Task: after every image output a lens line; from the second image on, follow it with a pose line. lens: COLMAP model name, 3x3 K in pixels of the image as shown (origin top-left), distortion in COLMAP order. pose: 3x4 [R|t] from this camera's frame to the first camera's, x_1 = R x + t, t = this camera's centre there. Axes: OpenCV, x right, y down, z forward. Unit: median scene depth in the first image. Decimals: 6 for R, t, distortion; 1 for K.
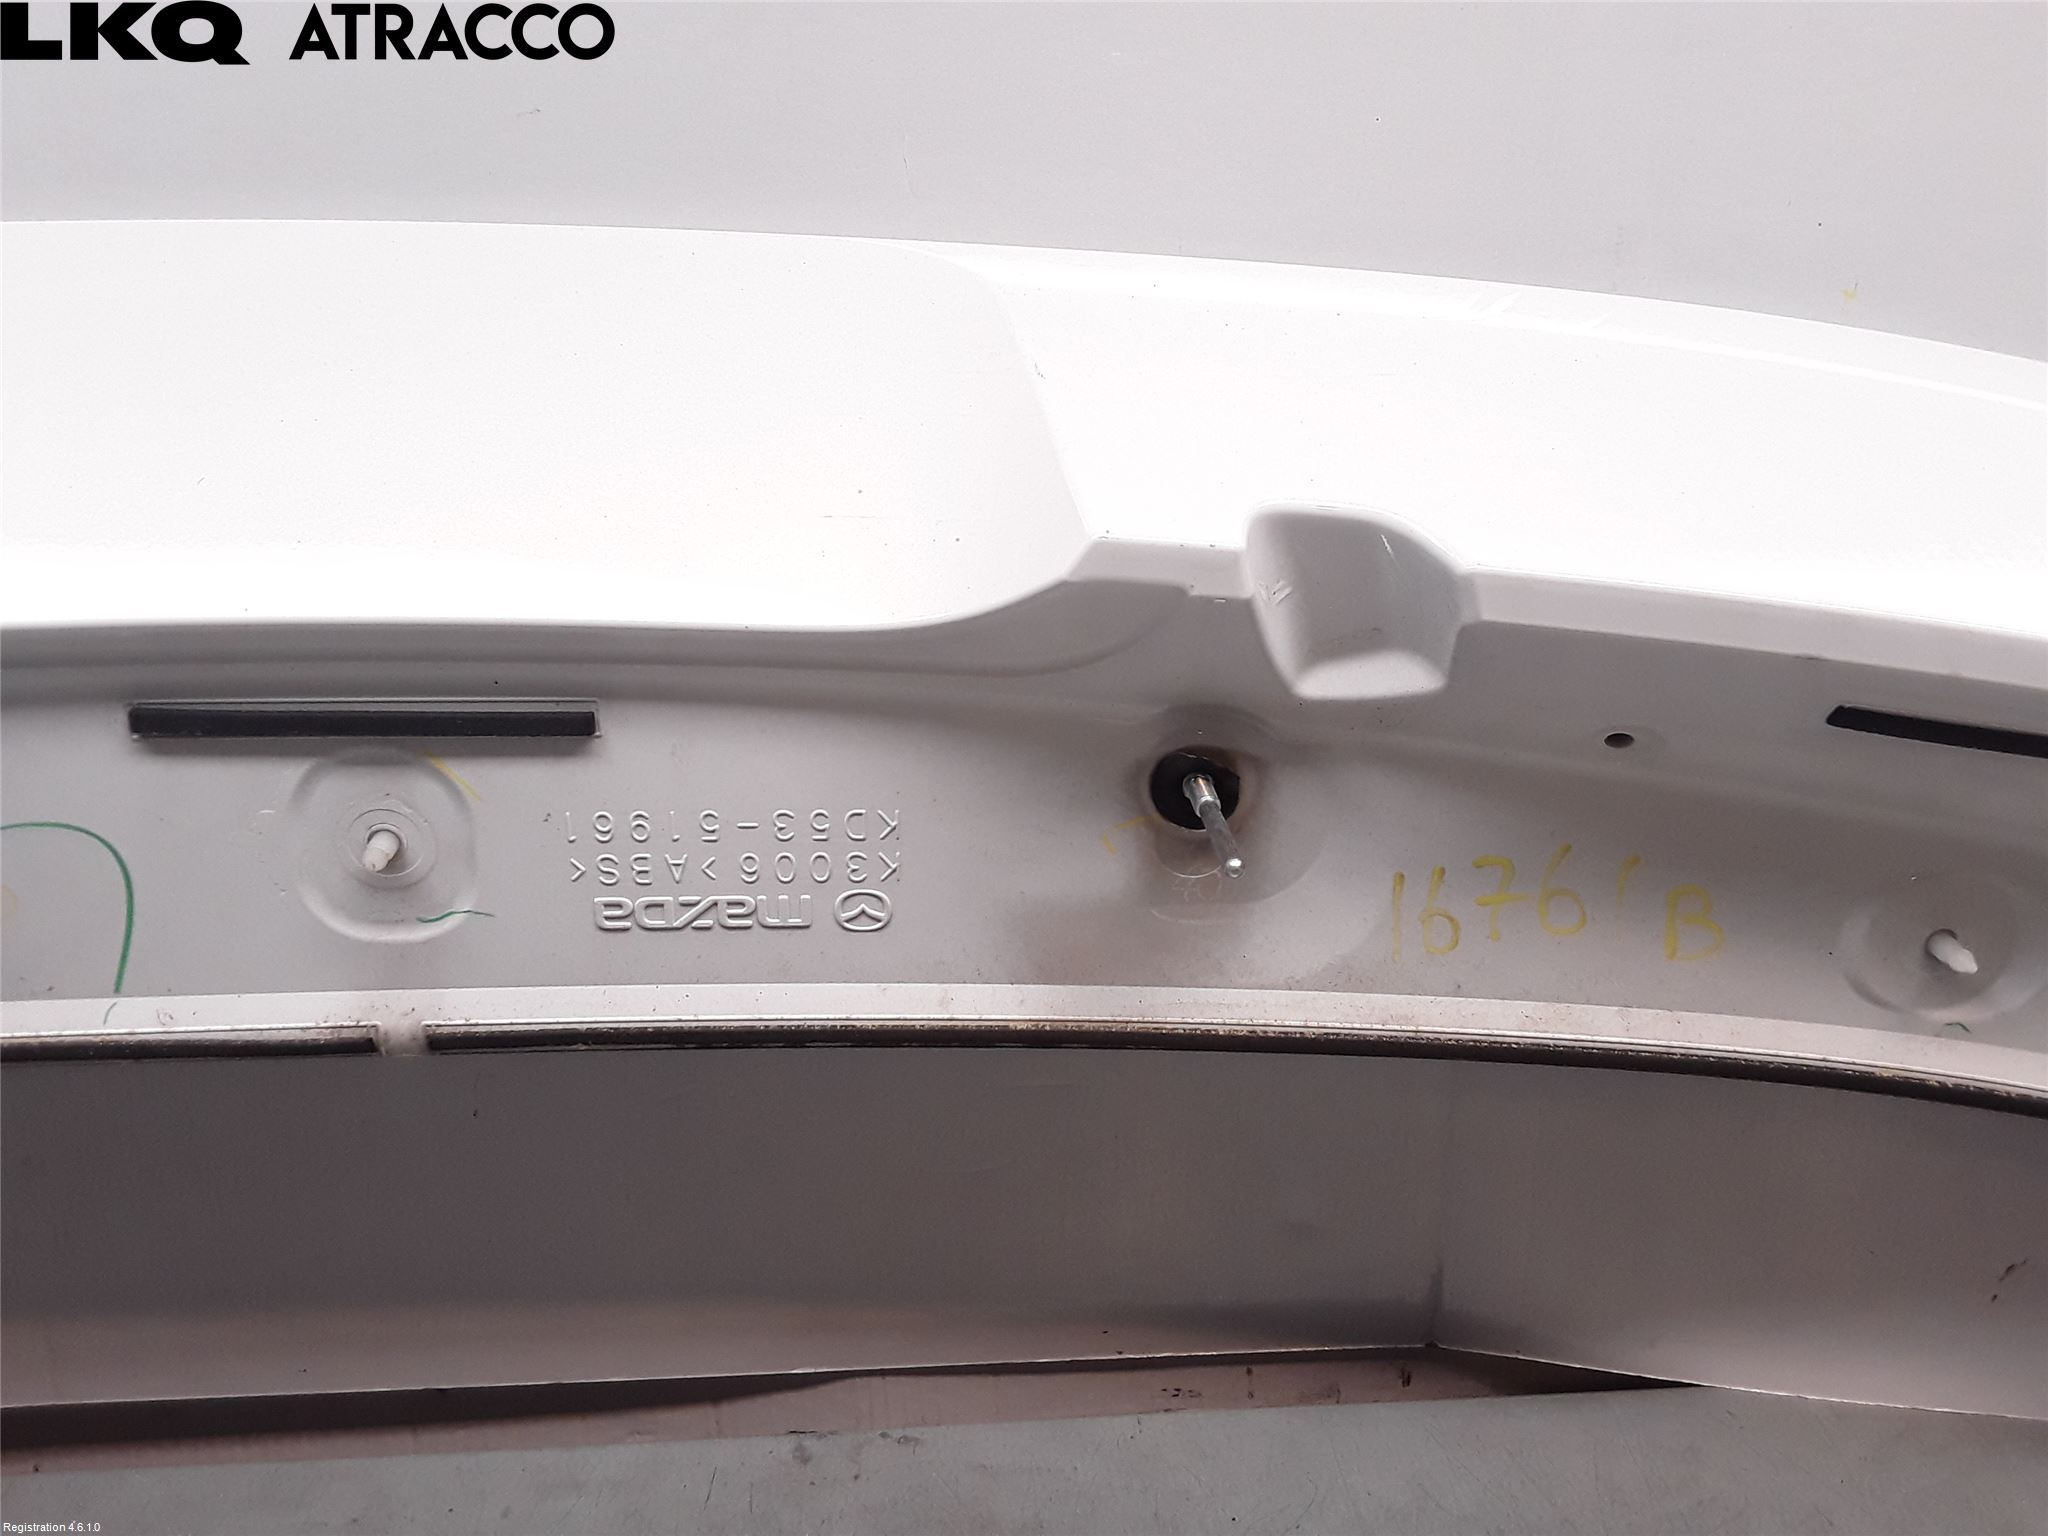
lens RADIAL K [[1674.2, 0, 1033.0], [0, 1674.2, 695.5], [0, 0, 1]] dist [0.120800, -0.209097]
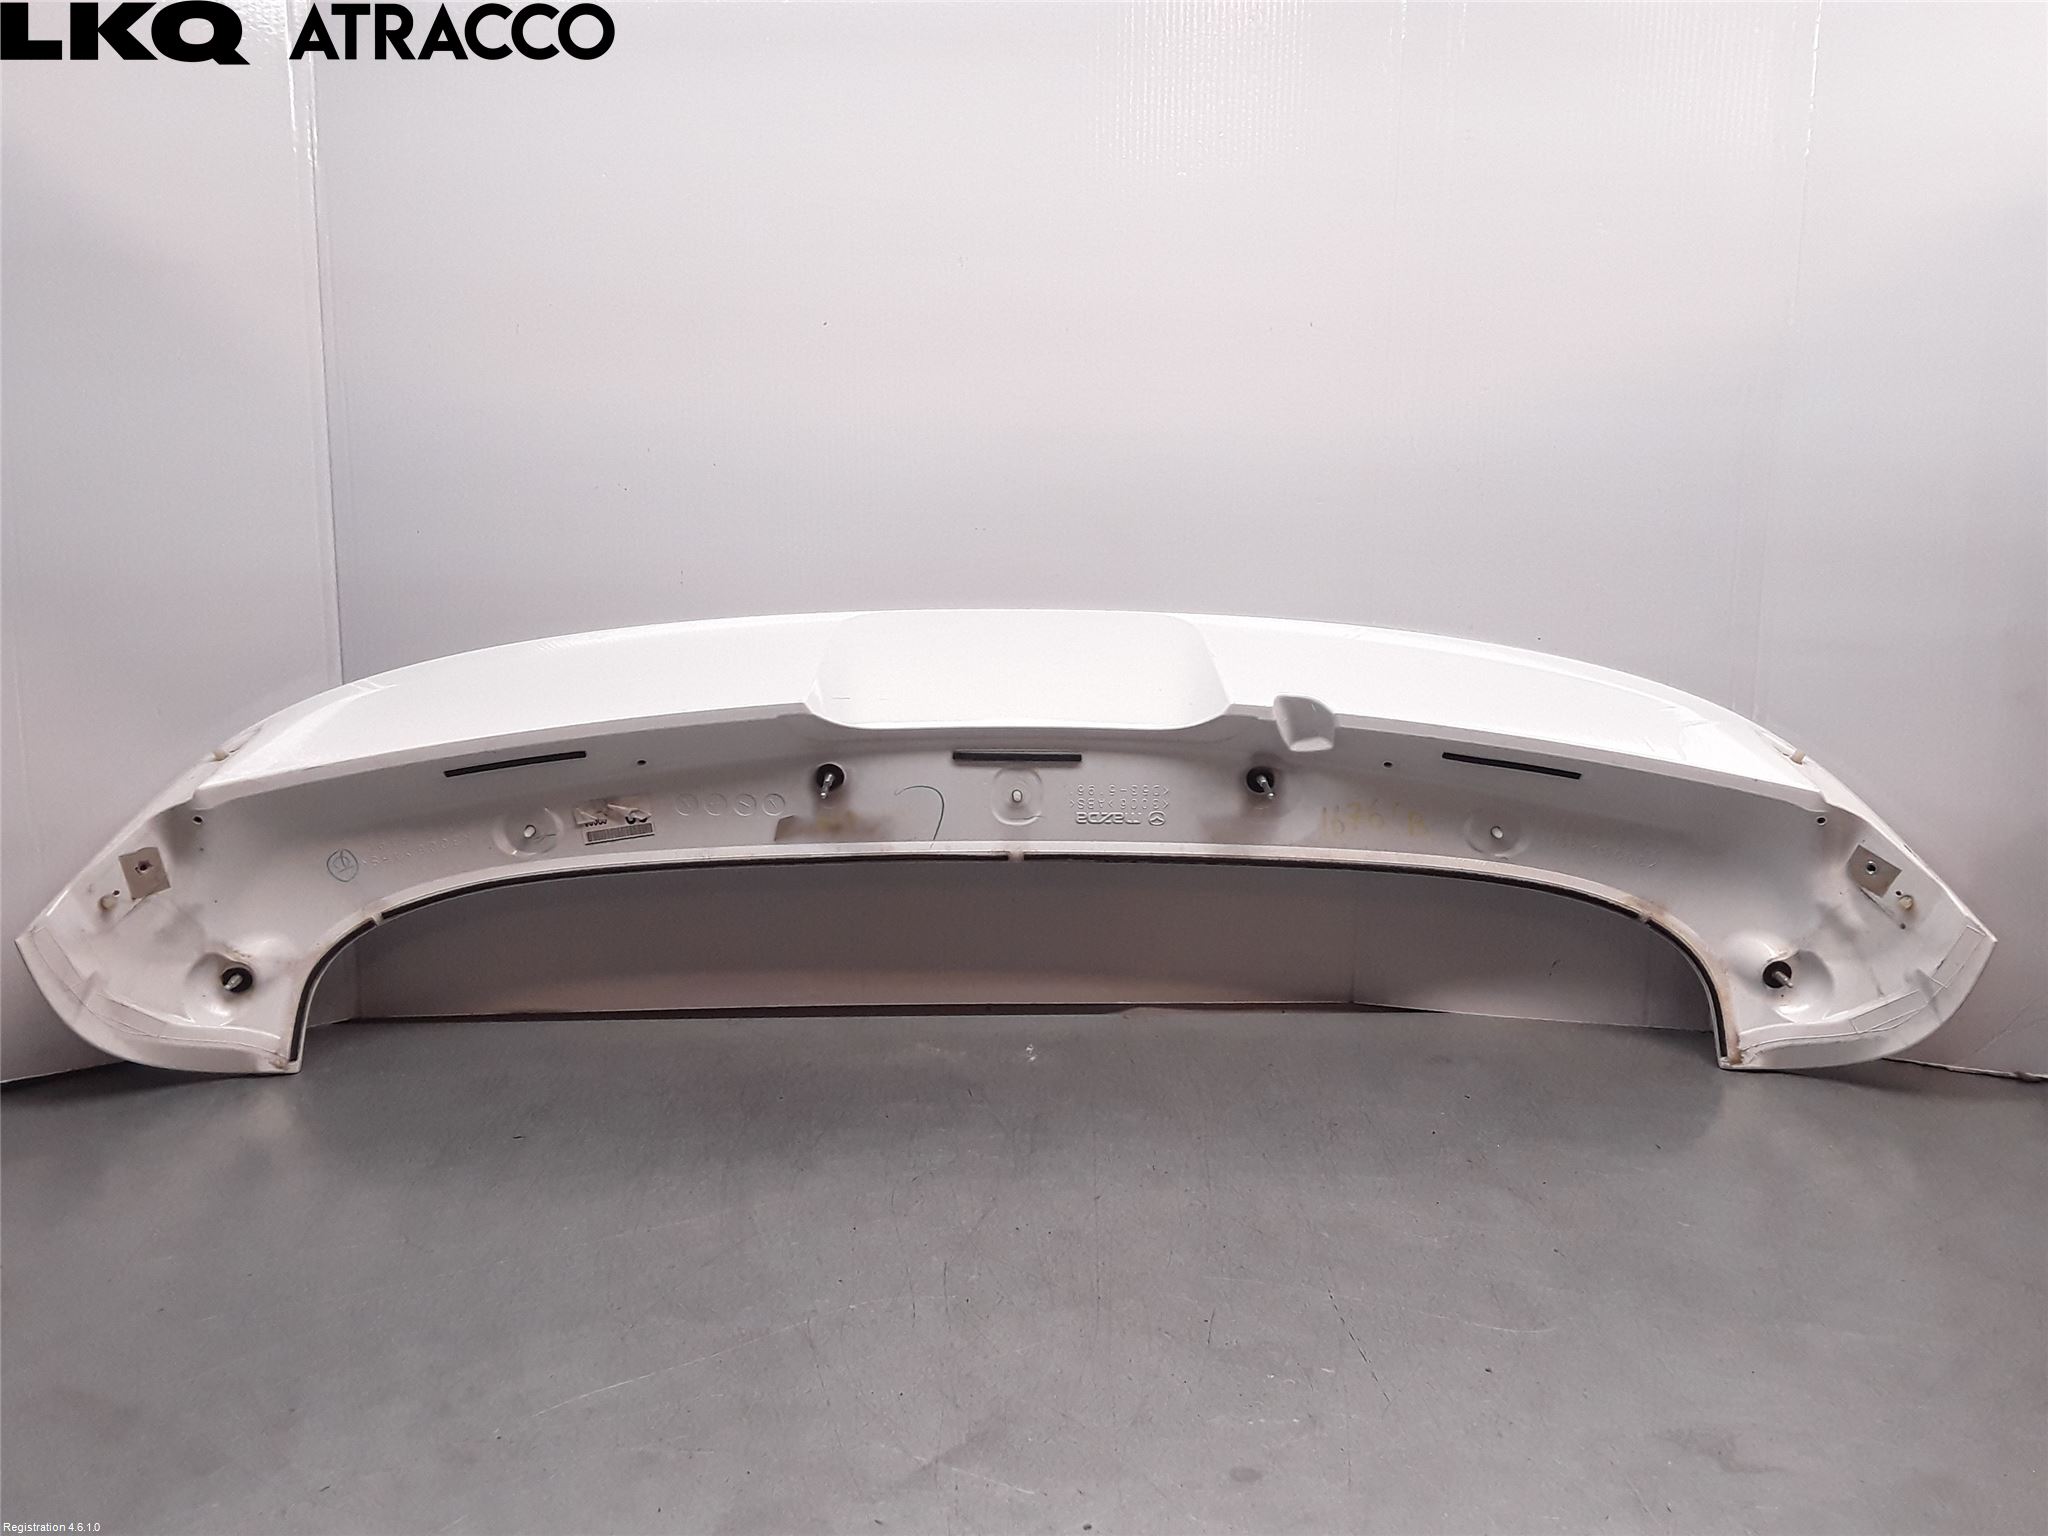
lens RADIAL K [[1674.2, 0, 1033.0], [0, 1674.2, 695.5], [0, 0, 1]] dist [0.120800, -0.209097]
pose [[0.998846, 0.001517, -0.048004, -0.186231], [-0.006141, 0.995333, -0.096306, 0.206728], [0.047634, 0.096489, 0.994194, -2.255506]]
